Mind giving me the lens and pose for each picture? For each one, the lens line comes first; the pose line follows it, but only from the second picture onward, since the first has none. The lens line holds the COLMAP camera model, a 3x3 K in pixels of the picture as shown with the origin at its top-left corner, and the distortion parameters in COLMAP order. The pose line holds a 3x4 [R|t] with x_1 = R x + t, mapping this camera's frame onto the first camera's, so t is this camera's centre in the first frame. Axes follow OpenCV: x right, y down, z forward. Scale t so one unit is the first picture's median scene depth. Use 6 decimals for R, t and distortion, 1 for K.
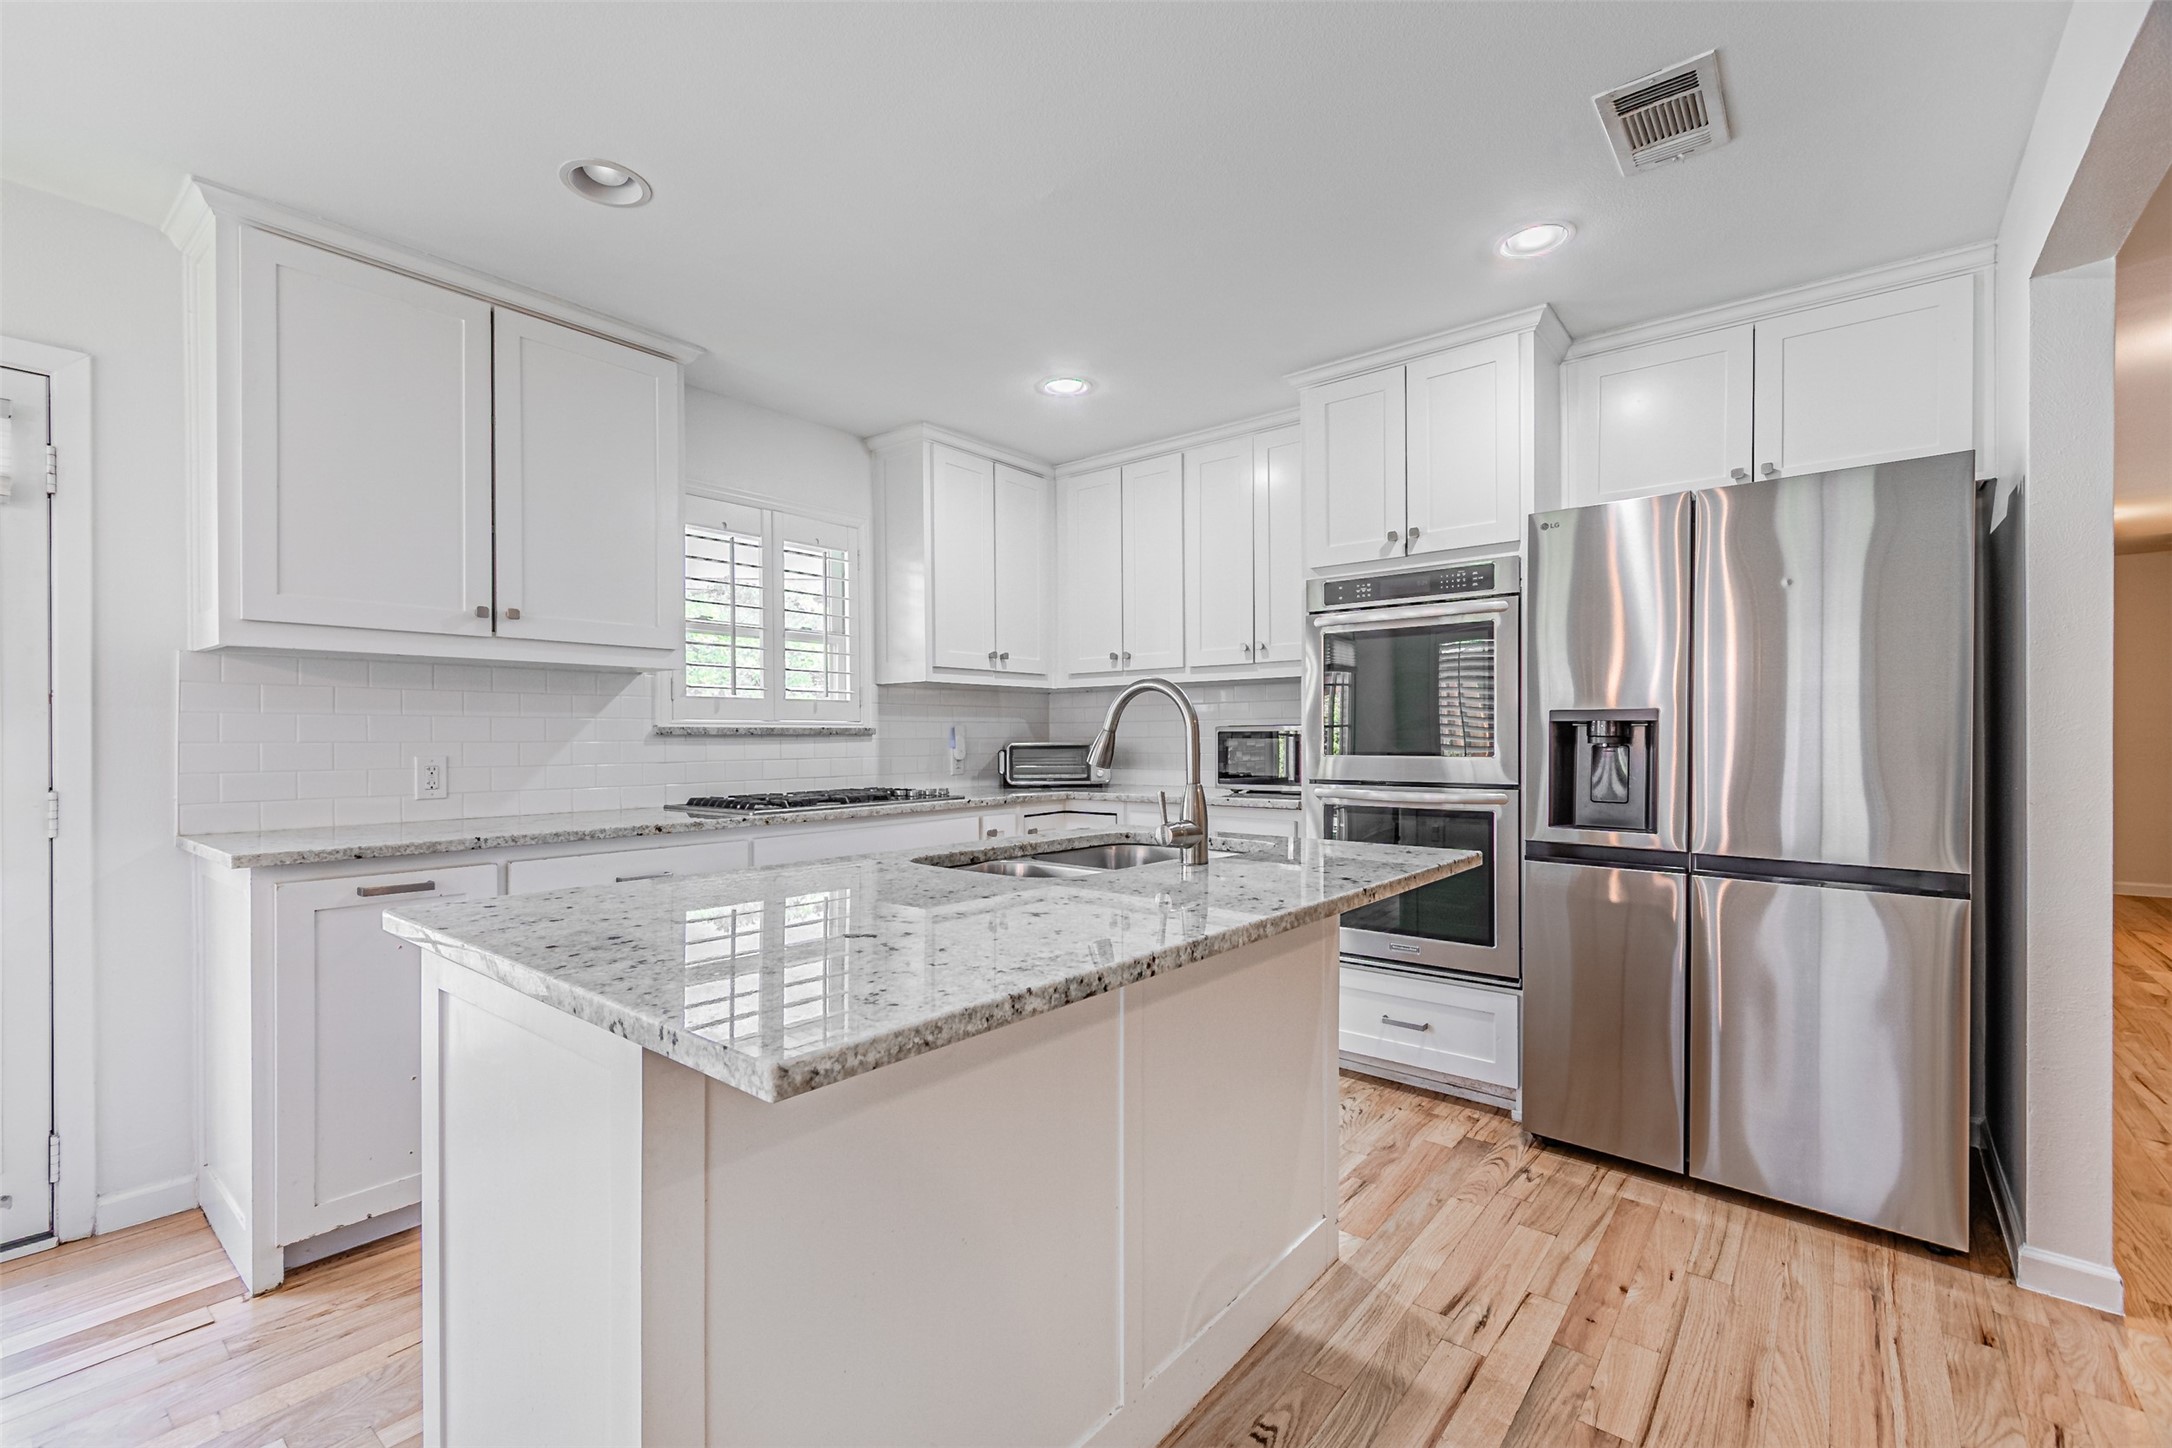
lens RADIAL K [[947.9, 0, 1064.4], [0, 947.9, 740.8], [0, 0, 1]] dist [0.008329, -0.000178]
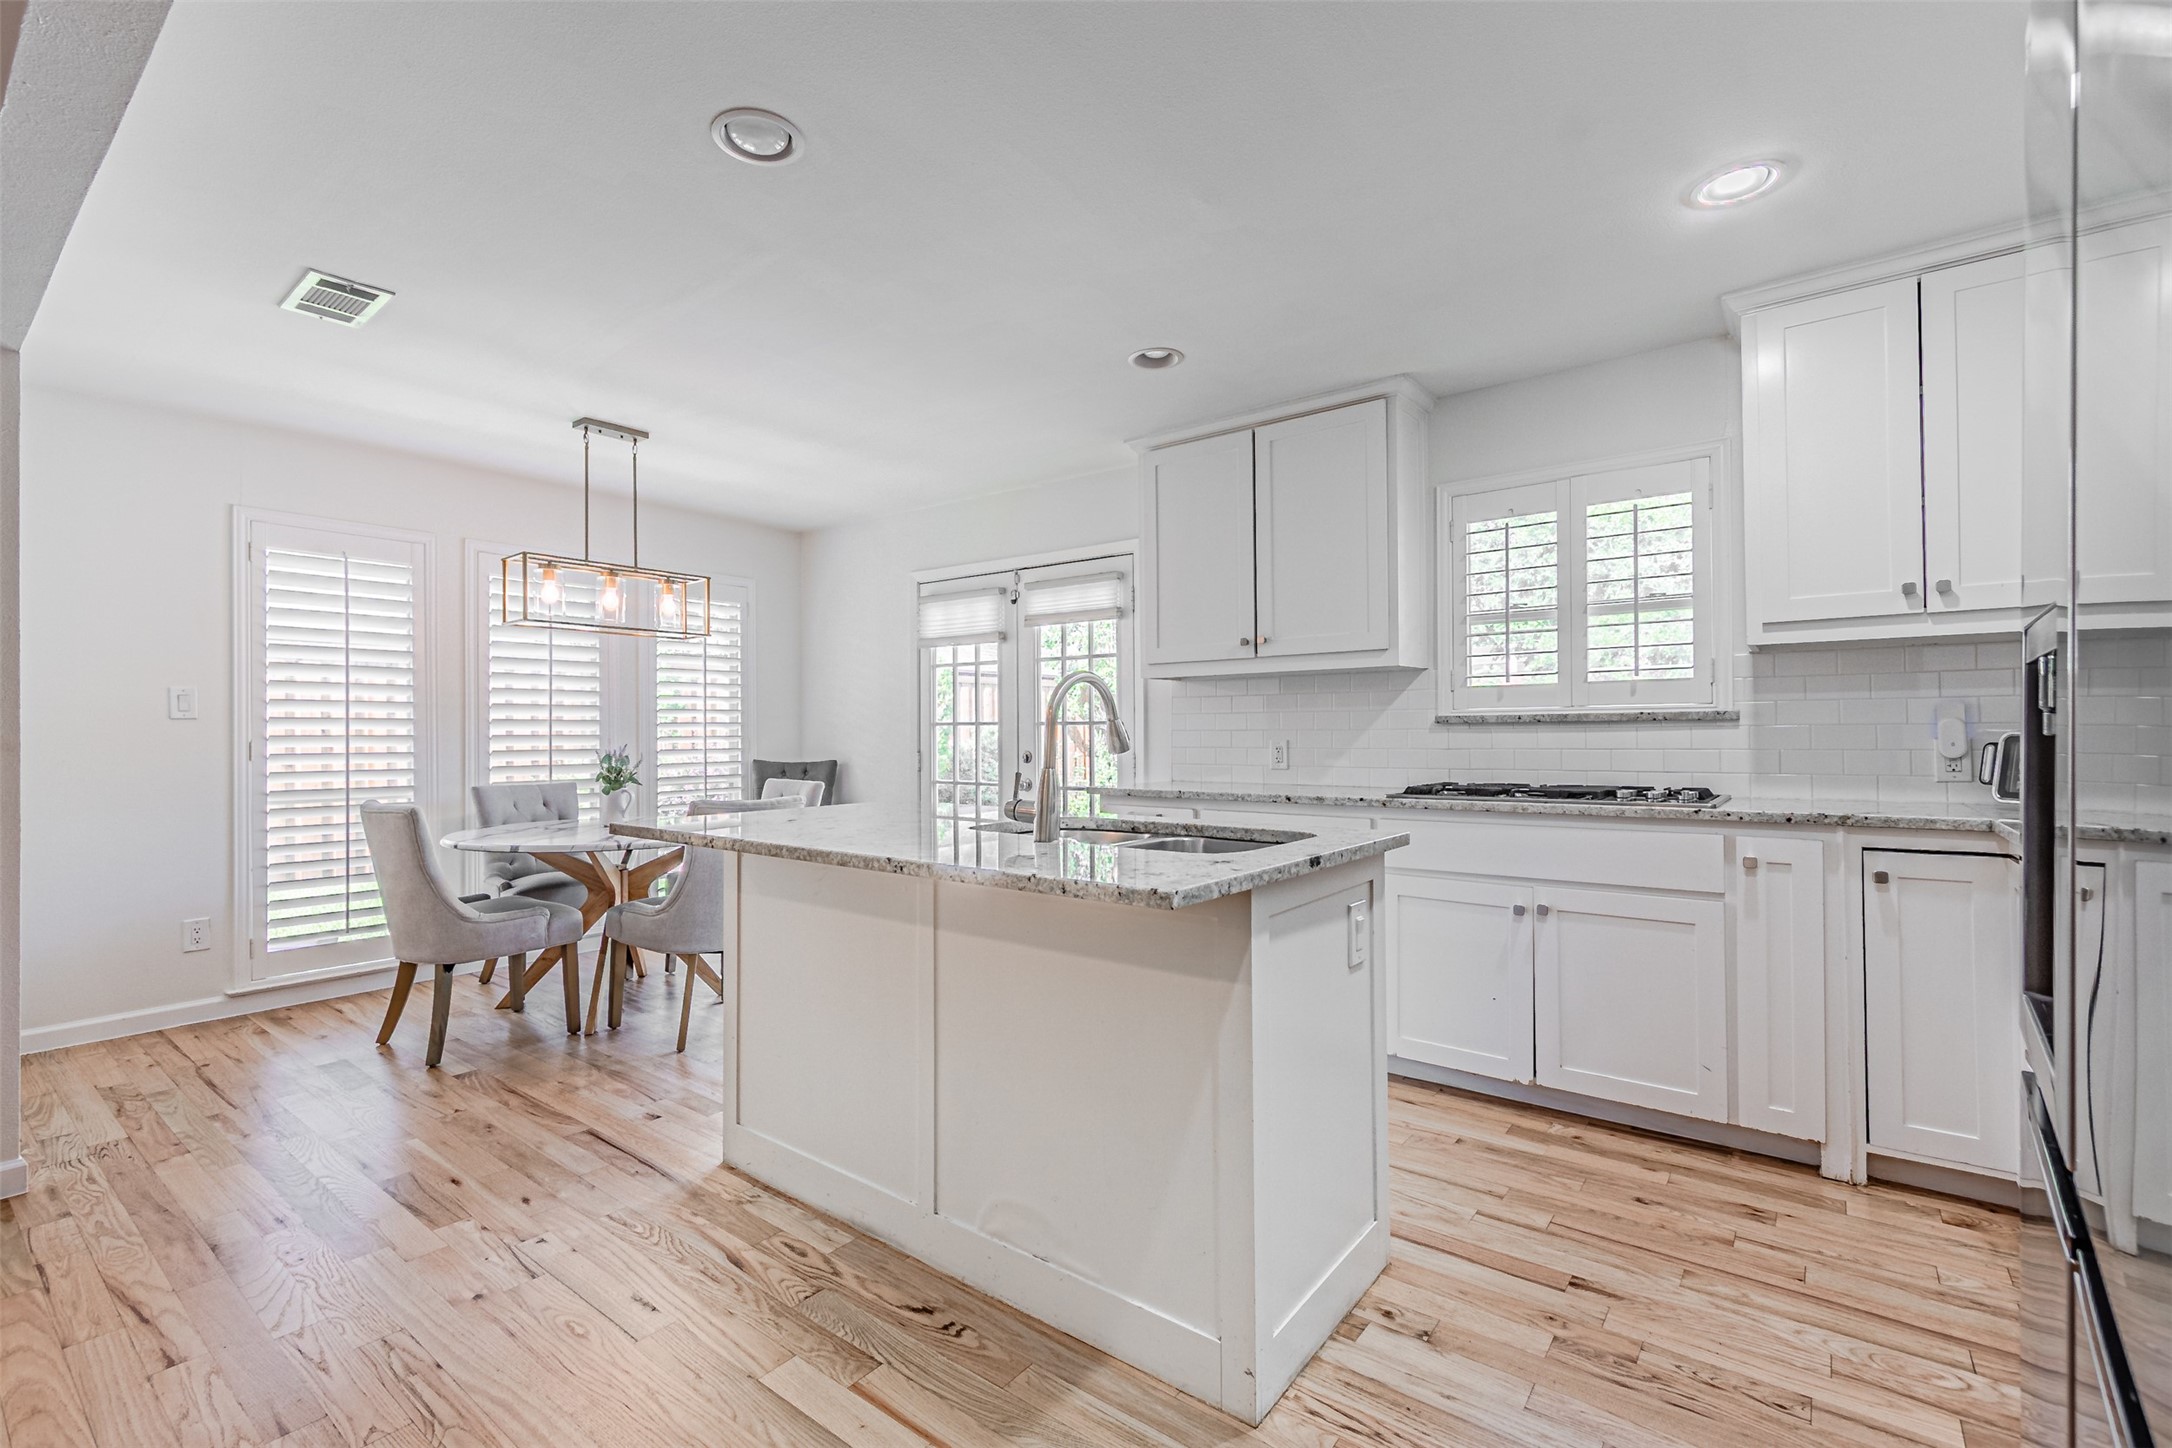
lens RADIAL K [[951.9, 0, 1073.1], [0, 951.9, 725.0], [0, 0, 1]] dist [0.010968, 0.000084]
pose [[0.028293, -0.006278, -0.999580, 0.646783], [0.003397, 0.999975, -0.006185, 0.001124], [0.999594, -0.003221, 0.028314, 0.524216]]
